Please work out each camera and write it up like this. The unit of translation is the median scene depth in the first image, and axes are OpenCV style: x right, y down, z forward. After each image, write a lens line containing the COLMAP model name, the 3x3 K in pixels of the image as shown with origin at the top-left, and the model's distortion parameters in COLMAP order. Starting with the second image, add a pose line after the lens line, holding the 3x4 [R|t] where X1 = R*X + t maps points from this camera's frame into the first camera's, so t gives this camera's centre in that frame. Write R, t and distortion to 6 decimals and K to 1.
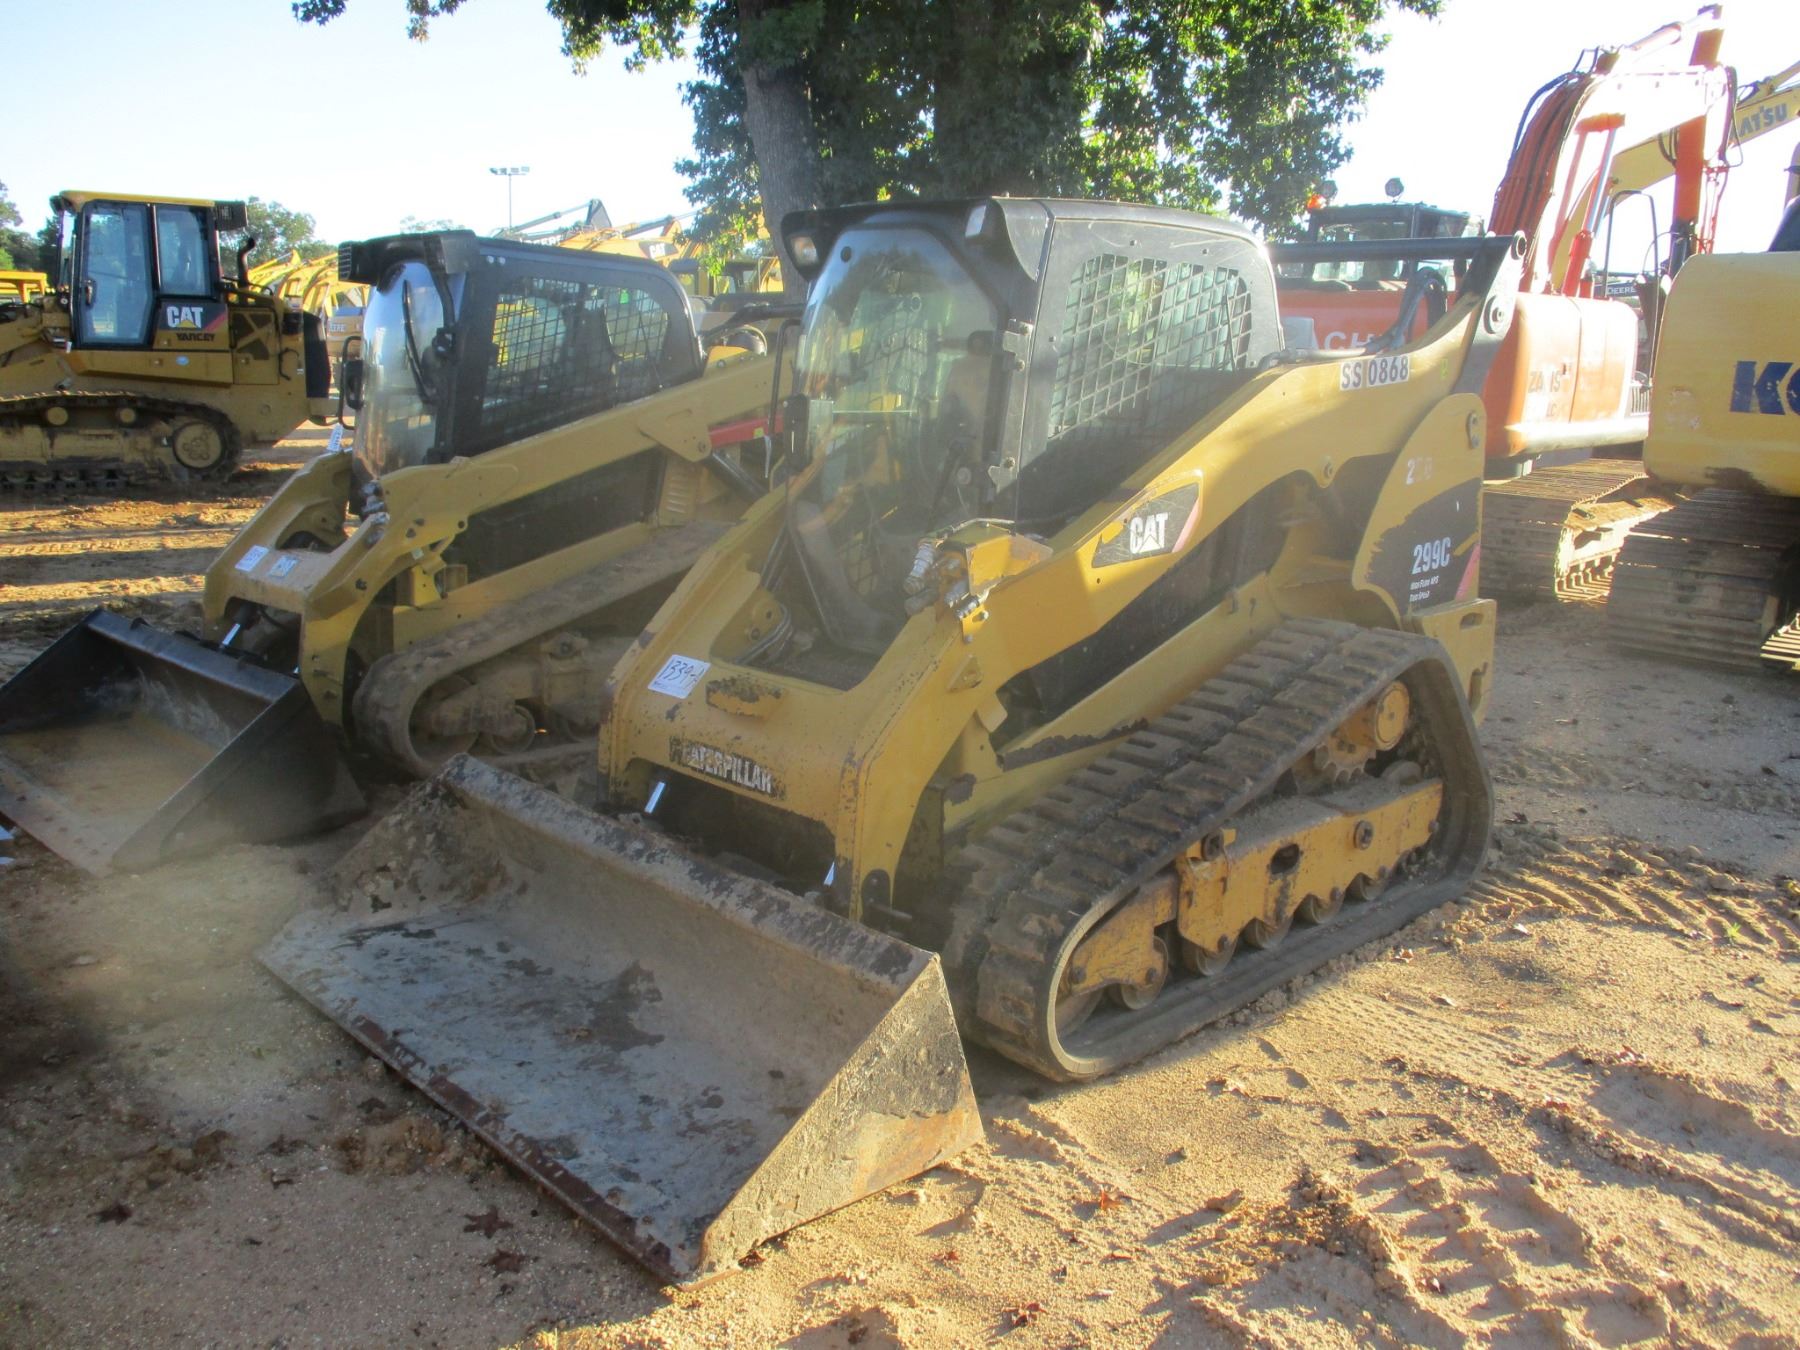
lens RADIAL K [[1507.8, 0, 900.0], [0, 1507.8, 675.0], [0, 0, 1]] dist [-0.014361, -0.003946]
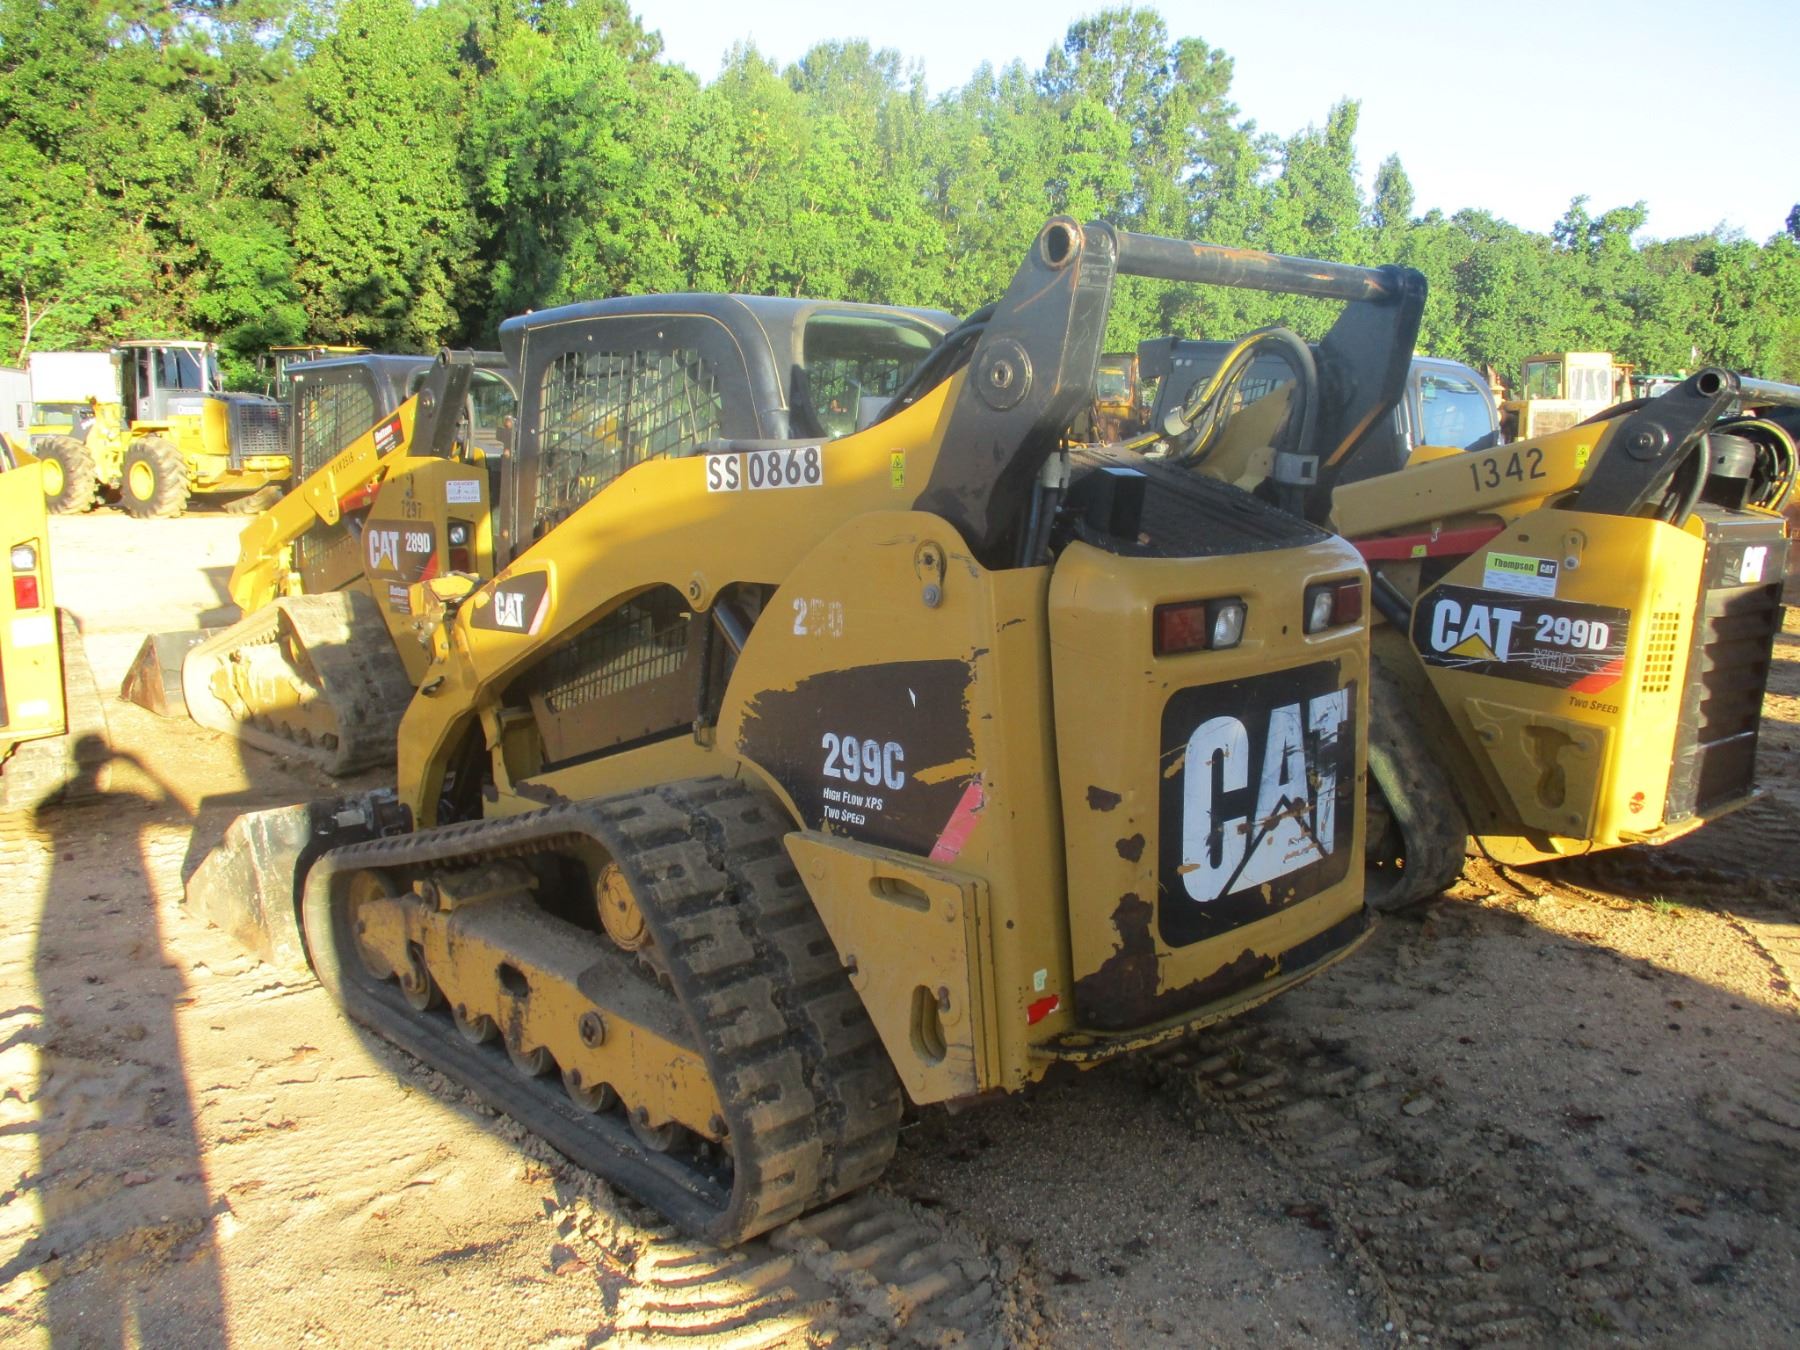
lens RADIAL K [[1507.8, 0, 900.0], [0, 1507.8, 675.0], [0, 0, 1]] dist [-0.014361, -0.003946]
pose [[-0.000101, 0.148285, -0.988945, 1.055745], [-0.216692, 0.965444, 0.144784, -0.226605], [0.976240, 0.214311, 0.032035, 1.067367]]
